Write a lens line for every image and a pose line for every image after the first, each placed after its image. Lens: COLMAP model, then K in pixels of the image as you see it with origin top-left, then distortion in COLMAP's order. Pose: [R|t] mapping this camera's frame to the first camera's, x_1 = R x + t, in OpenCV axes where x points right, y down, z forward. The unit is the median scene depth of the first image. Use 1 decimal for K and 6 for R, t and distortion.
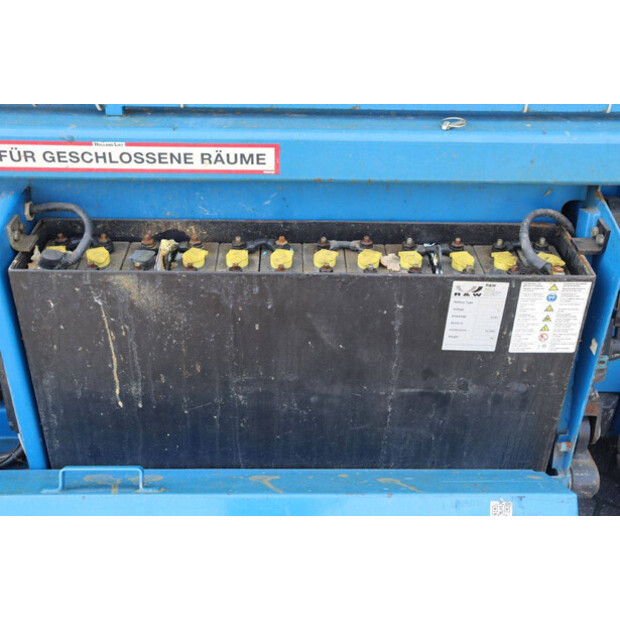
lens RADIAL K [[748.5, 0, 310.0], [0, 748.5, 310.0], [0, 0, 1]] dist [0.006497, 0.051231]
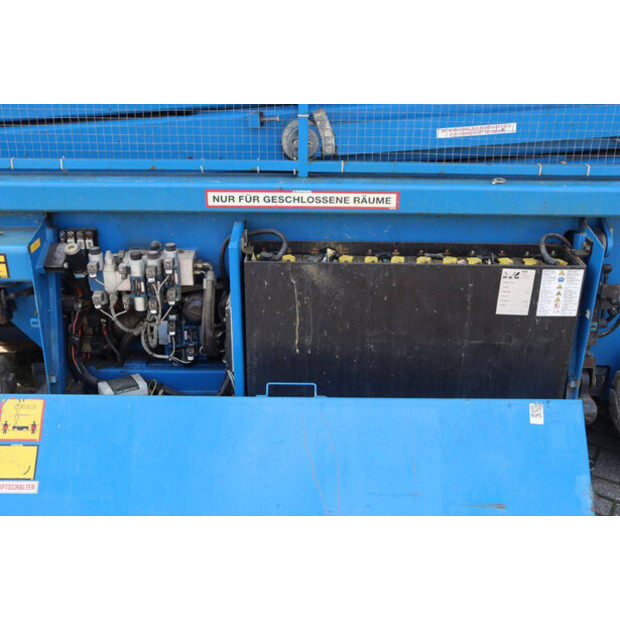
lens RADIAL K [[705.1, 0, 313.9], [0, 705.1, 323.4], [0, 0, 1]] dist [-0.006980, 0.025009]
pose [[0.999894, 0.000133, -0.014558, -0.203935], [-0.002312, 0.988727, -0.149713, 0.308748], [0.014374, 0.149731, 0.988622, -0.544300]]
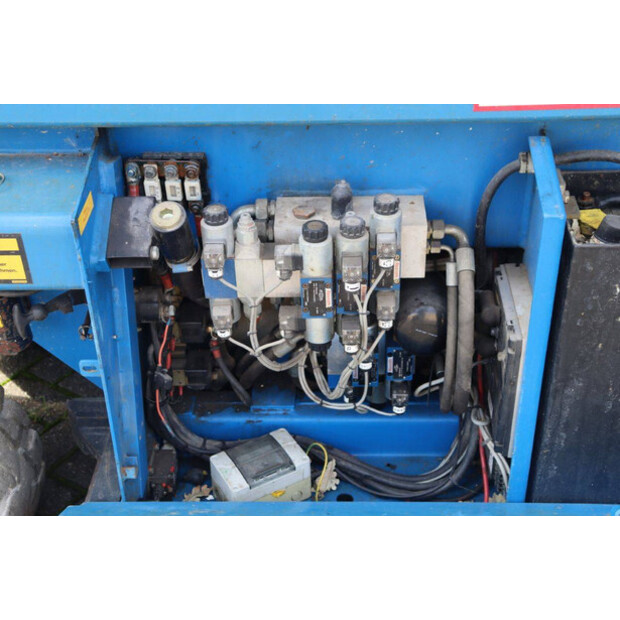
lens RADIAL K [[925.2, 0, 310.0], [0, 925.2, 310.0], [0, 0, 1]] dist [0.030105, 0.178920]
pose [[0.998545, -0.011359, -0.052721, -0.574209], [0.013882, 0.998763, 0.047738, -0.034133], [0.052114, -0.048400, 0.997468, 0.065001]]
